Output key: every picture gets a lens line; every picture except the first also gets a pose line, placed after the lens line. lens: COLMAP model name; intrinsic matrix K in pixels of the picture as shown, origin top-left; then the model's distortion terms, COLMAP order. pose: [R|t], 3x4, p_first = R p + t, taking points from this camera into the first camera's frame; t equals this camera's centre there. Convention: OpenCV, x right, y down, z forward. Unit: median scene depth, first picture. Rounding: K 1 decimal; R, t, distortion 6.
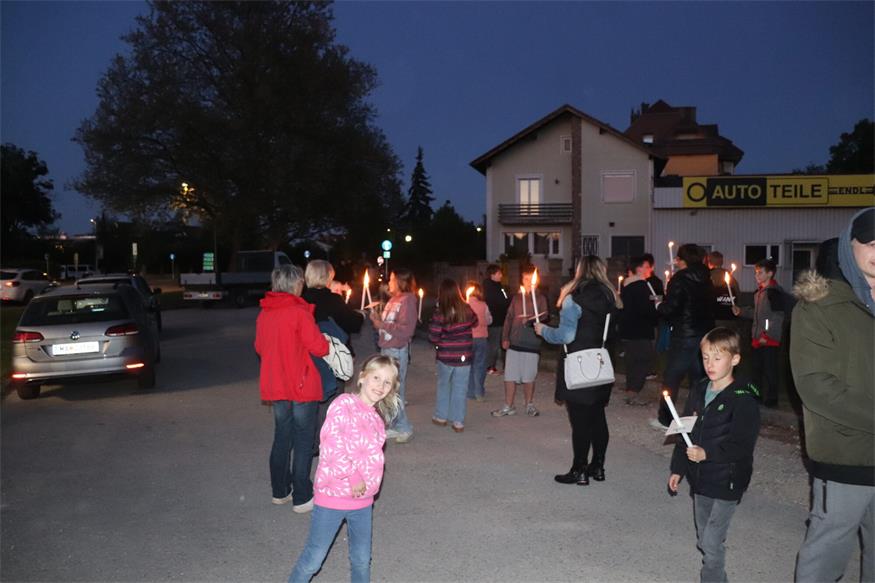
lens RADIAL K [[733.6, 0, 437.5], [0, 733.6, 291.5], [0, 0, 1]] dist [-0.177109, 0.182456]
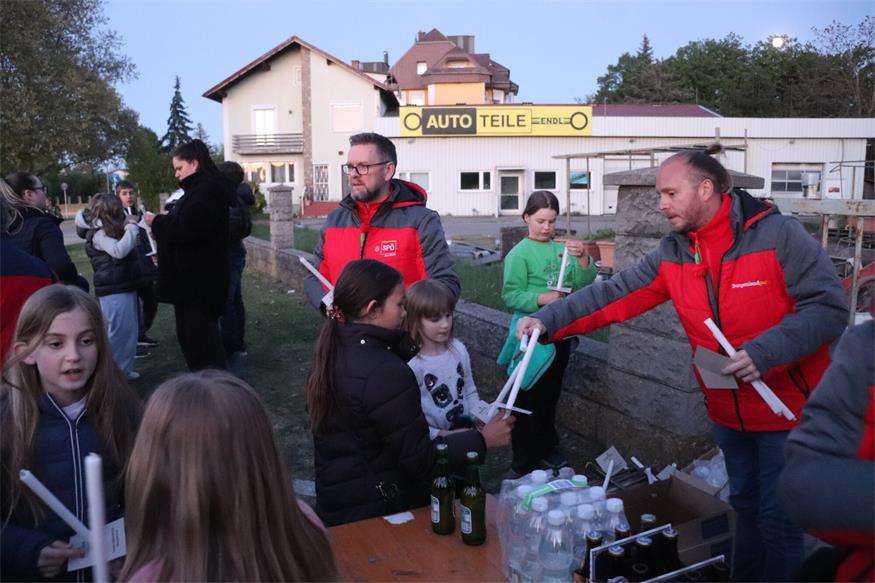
lens RADIAL K [[733.6, 0, 437.5], [0, 733.6, 291.5], [0, 0, 1]] dist [-0.177109, 0.182456]
pose [[0.977097, -0.038442, 0.209293, 0.149461], [0.016998, 0.994504, 0.103312, -0.000099], [-0.212114, -0.097388, 0.972380, -0.063898]]
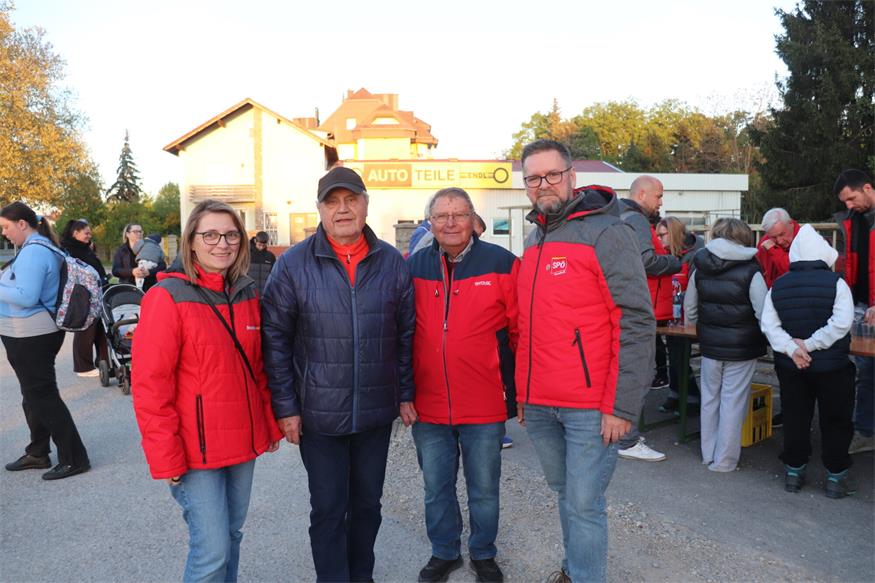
lens RADIAL K [[733.6, 0, 437.5], [0, 733.6, 291.5], [0, 0, 1]] dist [-0.177109, 0.182456]
pose [[0.945195, -0.031696, 0.324964, 0.082679], [0.019841, 0.999013, 0.039731, 0.007945], [-0.325903, -0.031106, 0.944891, -0.176681]]
